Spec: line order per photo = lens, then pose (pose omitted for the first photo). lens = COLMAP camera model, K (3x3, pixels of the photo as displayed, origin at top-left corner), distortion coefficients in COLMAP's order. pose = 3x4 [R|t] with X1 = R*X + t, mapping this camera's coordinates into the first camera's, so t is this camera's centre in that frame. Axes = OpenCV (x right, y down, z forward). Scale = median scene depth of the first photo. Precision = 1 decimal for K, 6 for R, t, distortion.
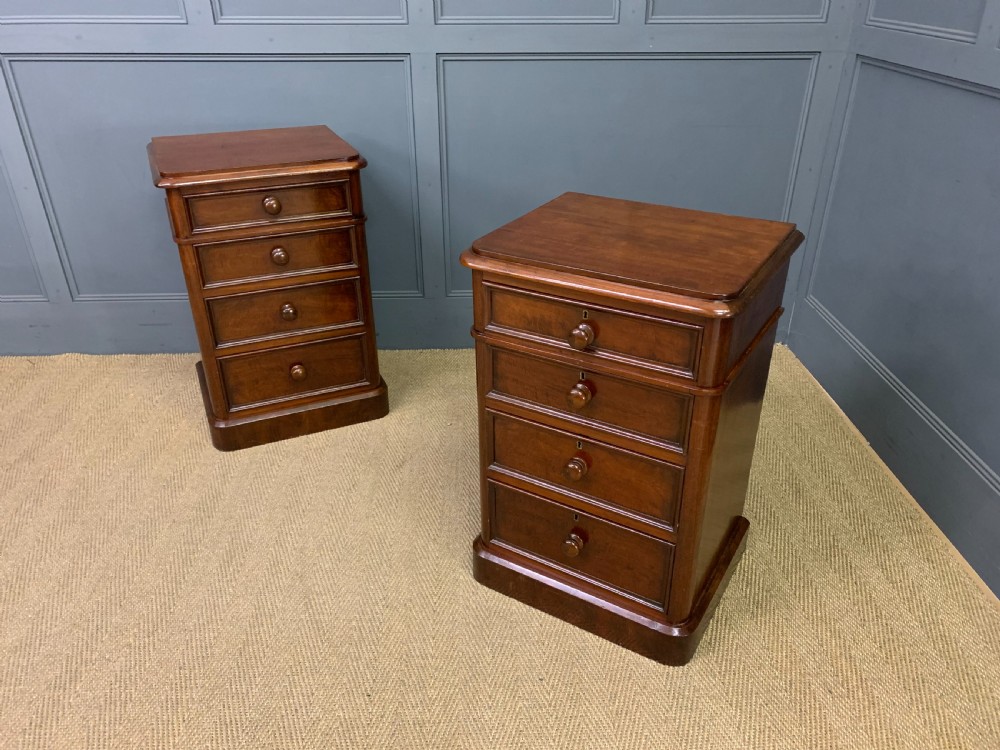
lens RADIAL K [[769.8, 0, 492.1], [0, 769.8, 376.8], [0, 0, 1]] dist [0.008702, -0.000136]
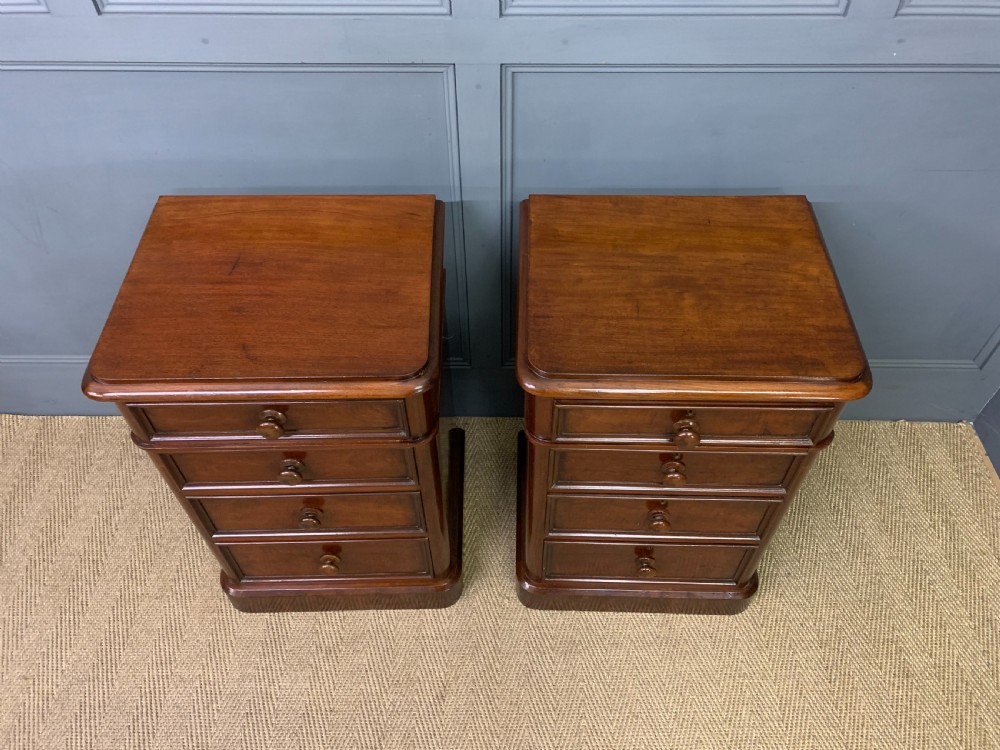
lens RADIAL K [[761.5, 0, 500.1], [0, 761.5, 375.7], [0, 0, 1]] dist [0.001935, 0.003813]
pose [[0.866024, -0.382432, 0.322099, -0.298847], [0.236529, 0.880903, 0.409956, -0.474699], [-0.440518, -0.278846, 0.853340, 0.333514]]
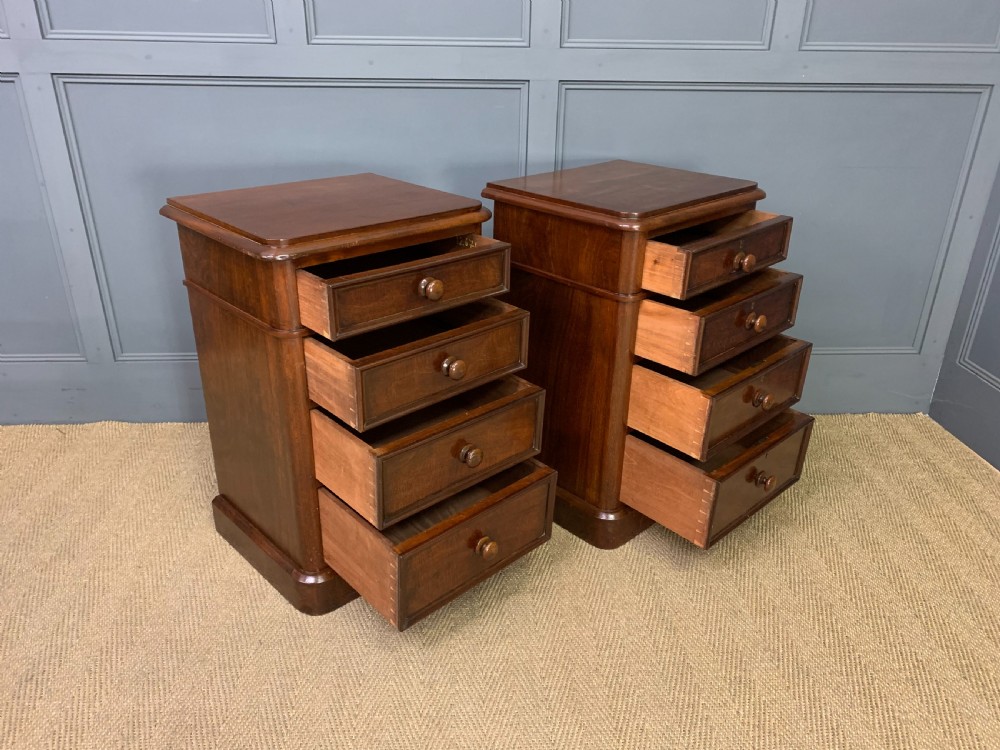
lens RADIAL K [[756.7, 0, 490.7], [0, 756.7, 375.9], [0, 0, 1]] dist [-0.003281, 0.000843]
pose [[0.835905, -0.216760, 0.504260, -0.773557], [0.246451, 0.969122, 0.008047, 0.034211], [-0.490433, 0.117549, 0.863515, 0.134871]]
